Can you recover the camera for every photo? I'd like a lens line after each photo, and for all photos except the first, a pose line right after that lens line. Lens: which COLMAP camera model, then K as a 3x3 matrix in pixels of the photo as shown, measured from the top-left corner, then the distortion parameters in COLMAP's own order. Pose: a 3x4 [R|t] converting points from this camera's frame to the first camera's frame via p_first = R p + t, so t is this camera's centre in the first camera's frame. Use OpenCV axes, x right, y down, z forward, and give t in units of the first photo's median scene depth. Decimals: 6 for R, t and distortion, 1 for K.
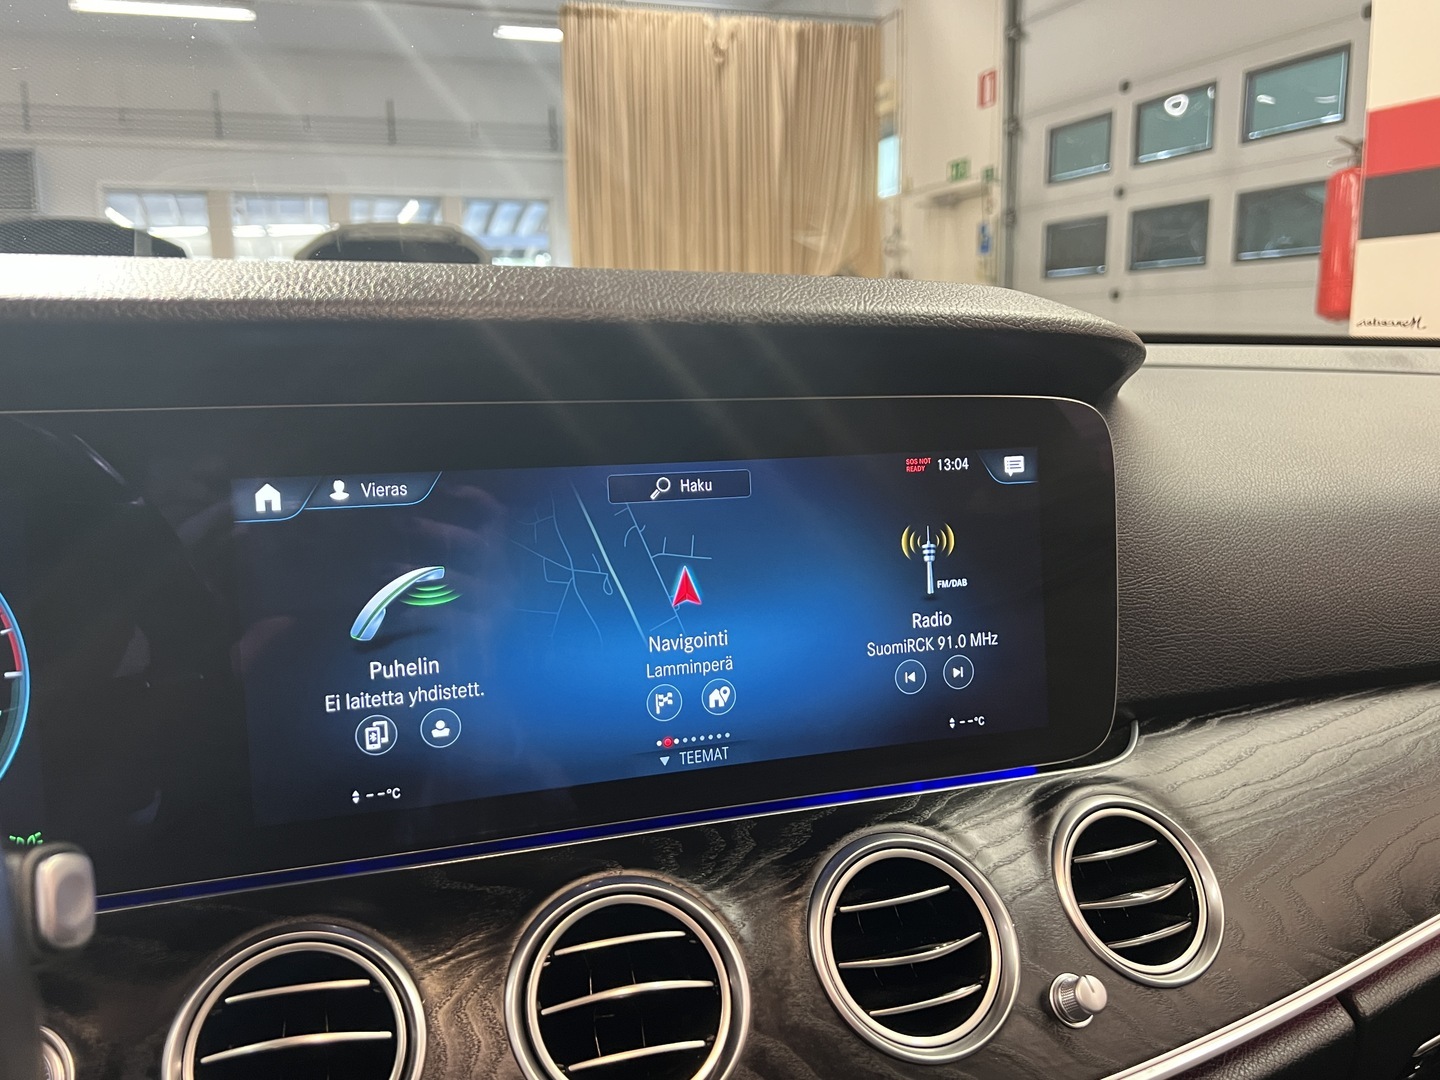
lens RADIAL K [[1134.5, 0, 720.0], [0, 1134.5, 540.0], [0, 0, 1]] dist [0.087207, -0.157601]
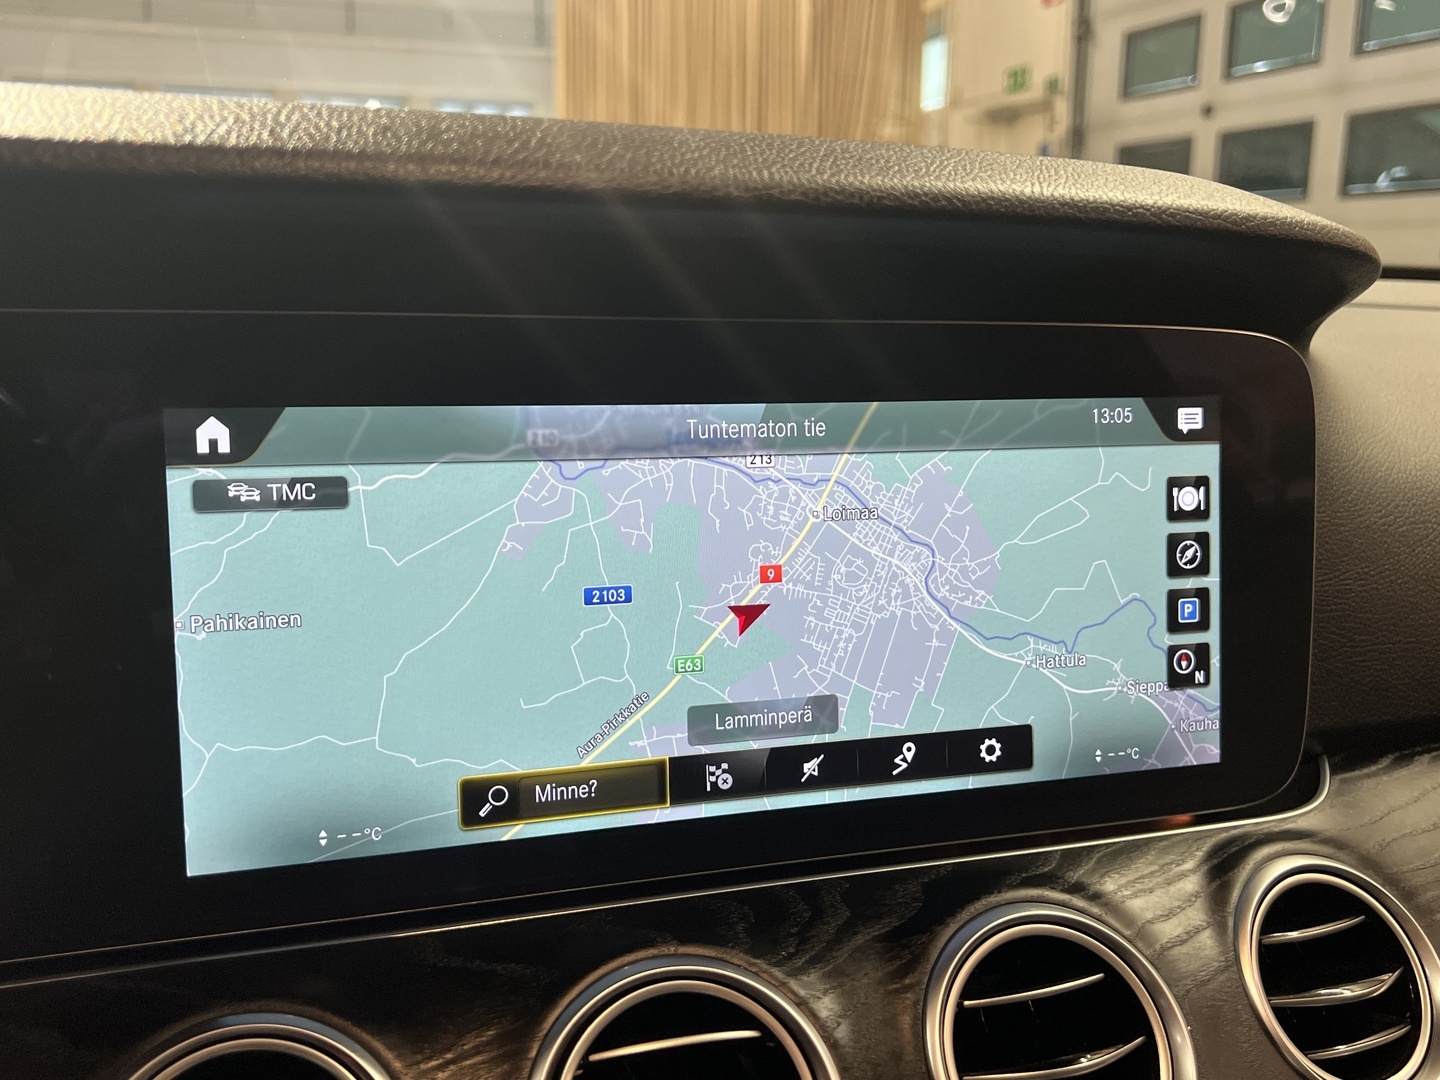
lens RADIAL K [[1330.8, 0, 720.0], [0, 1330.8, 540.0], [0, 0, 1]] dist [0.017389, 0.003669]
pose [[0.999670, 0.025676, -0.001051, -0.057865], [-0.025645, 0.999397, 0.023398, 0.002177], [0.001651, -0.023364, 0.999726, 0.123206]]
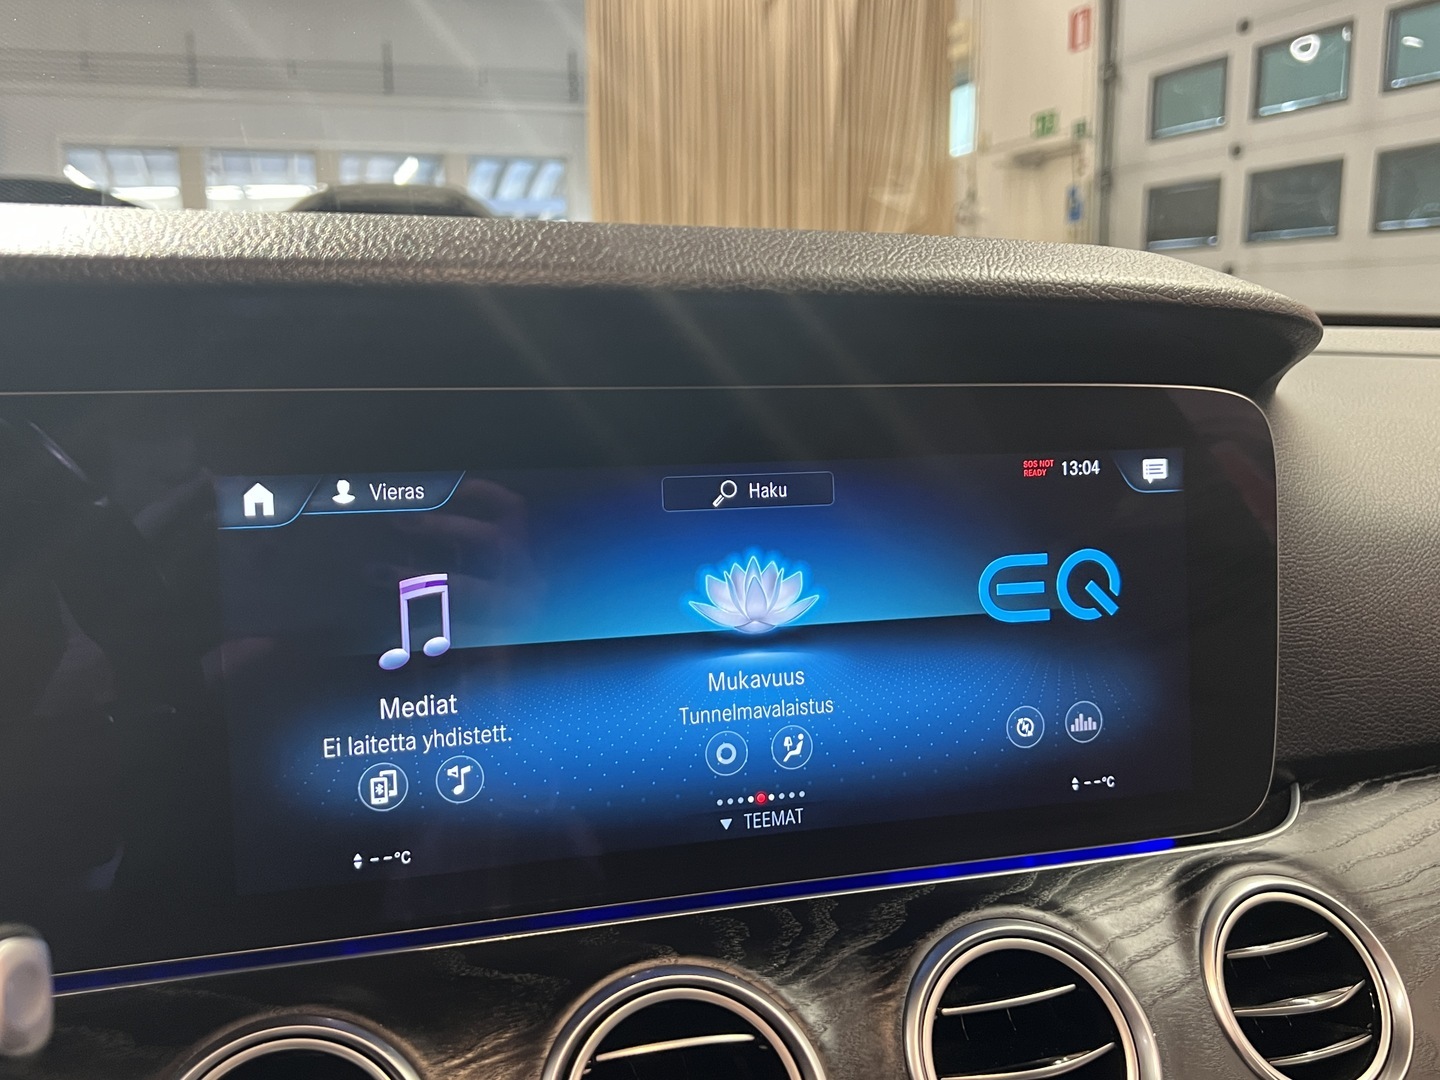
lens RADIAL K [[1316.5, 0, 716.0], [0, 1316.5, 549.3], [0, 0, 1]] dist [0.071382, -0.112259]
pose [[0.999387, 0.012755, -0.032613, -0.027876], [-0.012832, 0.999915, -0.002166, -0.002830], [0.032583, 0.002583, 0.999466, 0.043592]]
